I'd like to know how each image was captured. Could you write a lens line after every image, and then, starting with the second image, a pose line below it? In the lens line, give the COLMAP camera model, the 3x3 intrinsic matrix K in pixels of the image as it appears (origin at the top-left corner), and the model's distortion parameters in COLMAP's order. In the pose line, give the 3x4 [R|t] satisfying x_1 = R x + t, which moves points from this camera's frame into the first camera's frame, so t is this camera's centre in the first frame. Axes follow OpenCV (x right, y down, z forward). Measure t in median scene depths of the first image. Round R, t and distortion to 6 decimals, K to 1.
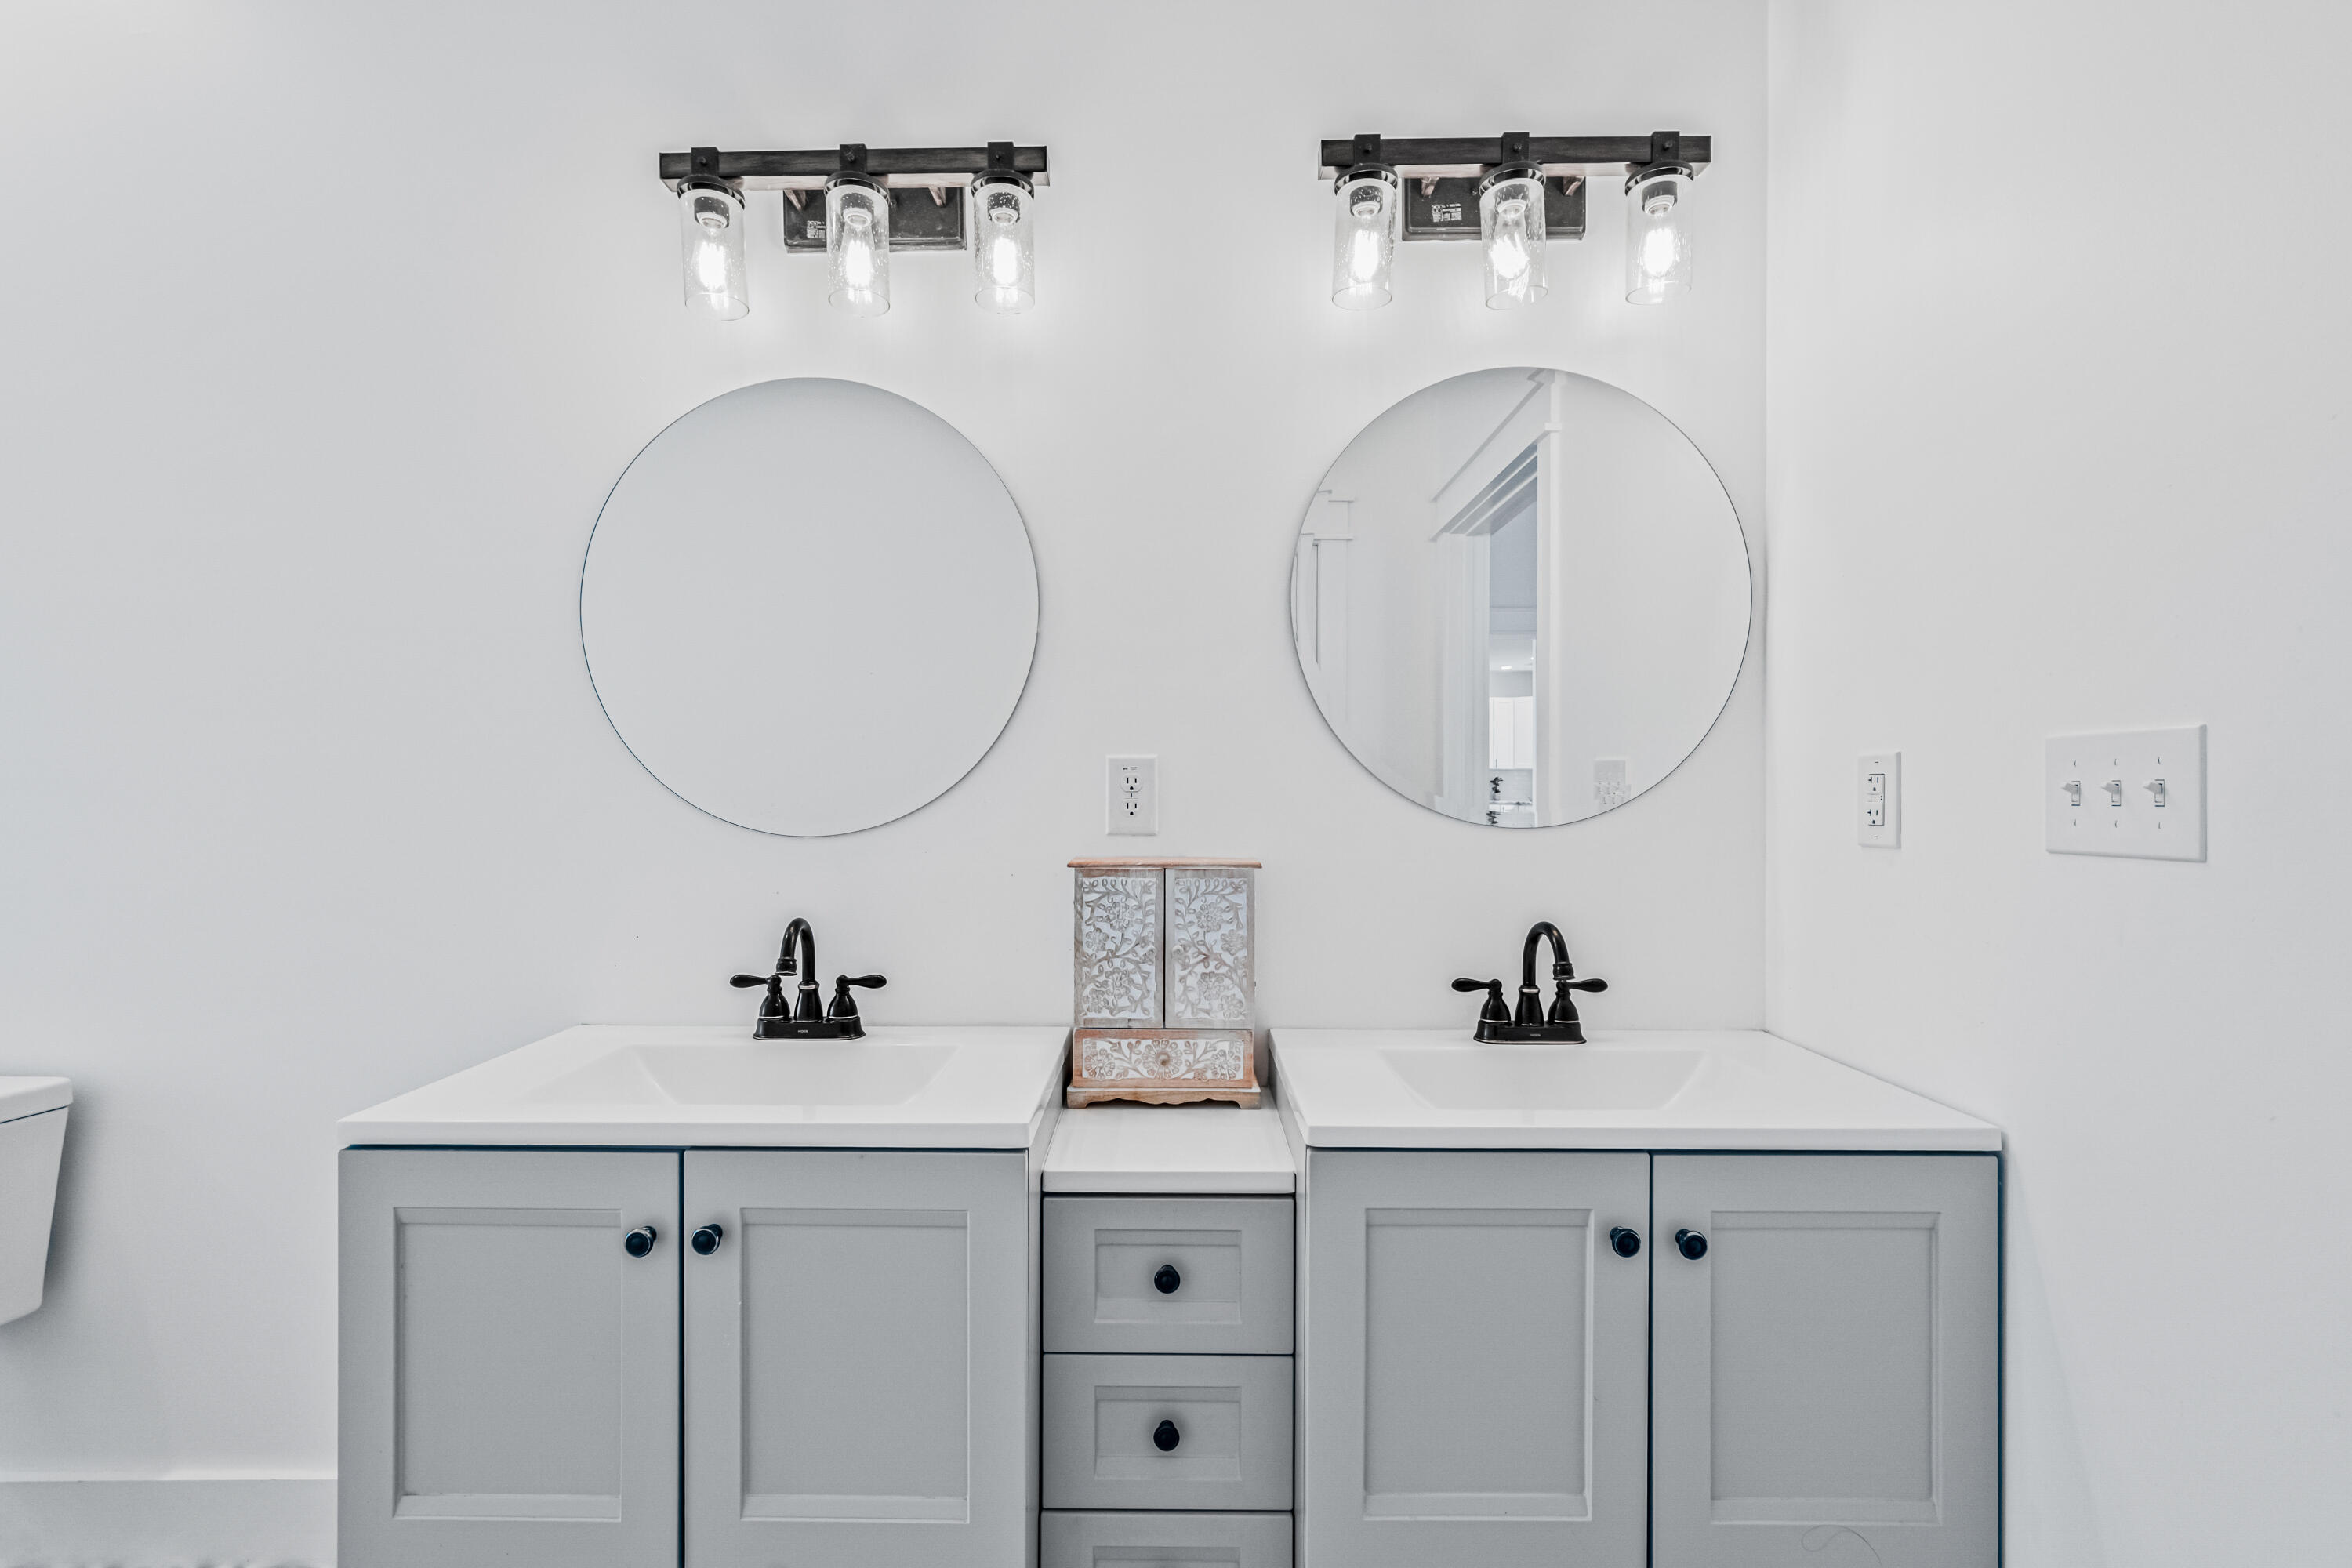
lens RADIAL K [[1074.0, 0, 1172.9], [0, 1074.0, 783.9], [0, 0, 1]] dist [-0.009274, 0.003768]
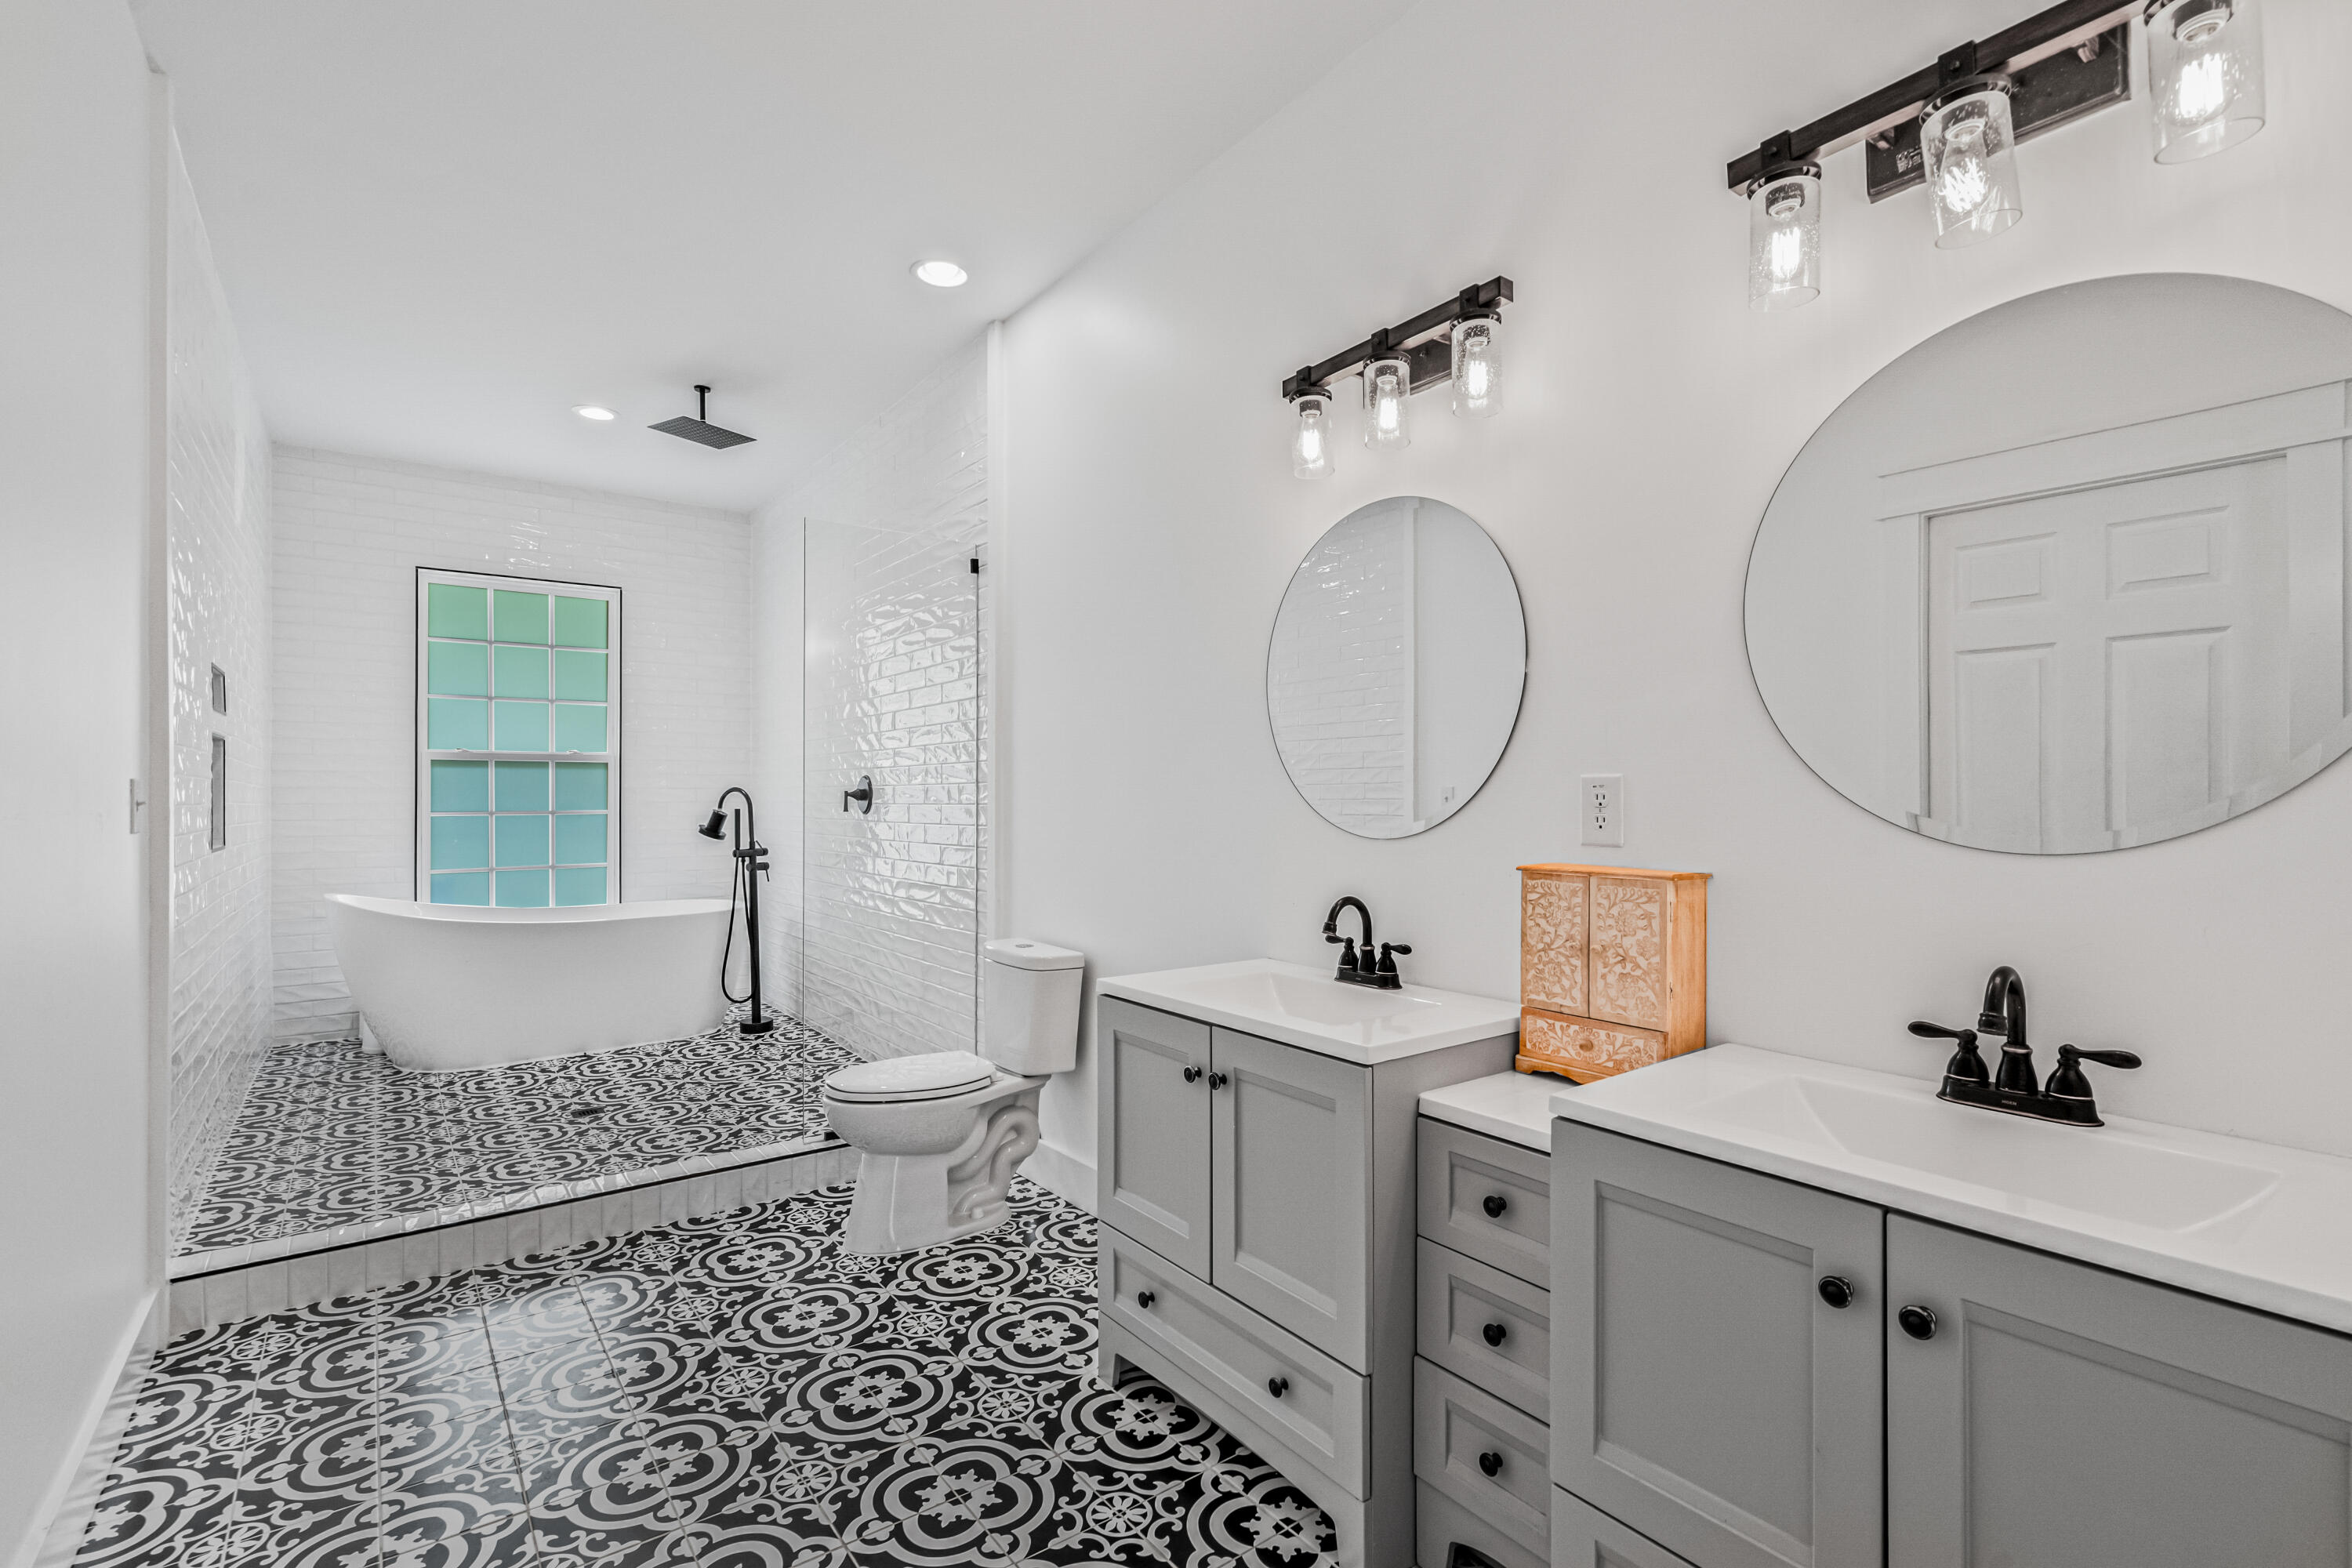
lens RADIAL K [[1074.0, 0, 1185.6], [0, 1074.0, 792.9], [0, 0, 1]] dist [-0.009274, 0.003768]
pose [[0.600744, -0.004025, -0.799431, 0.637627], [0.000448, 0.999989, -0.004697, -0.003097], [0.799441, 0.002463, 0.600739, -0.014182]]
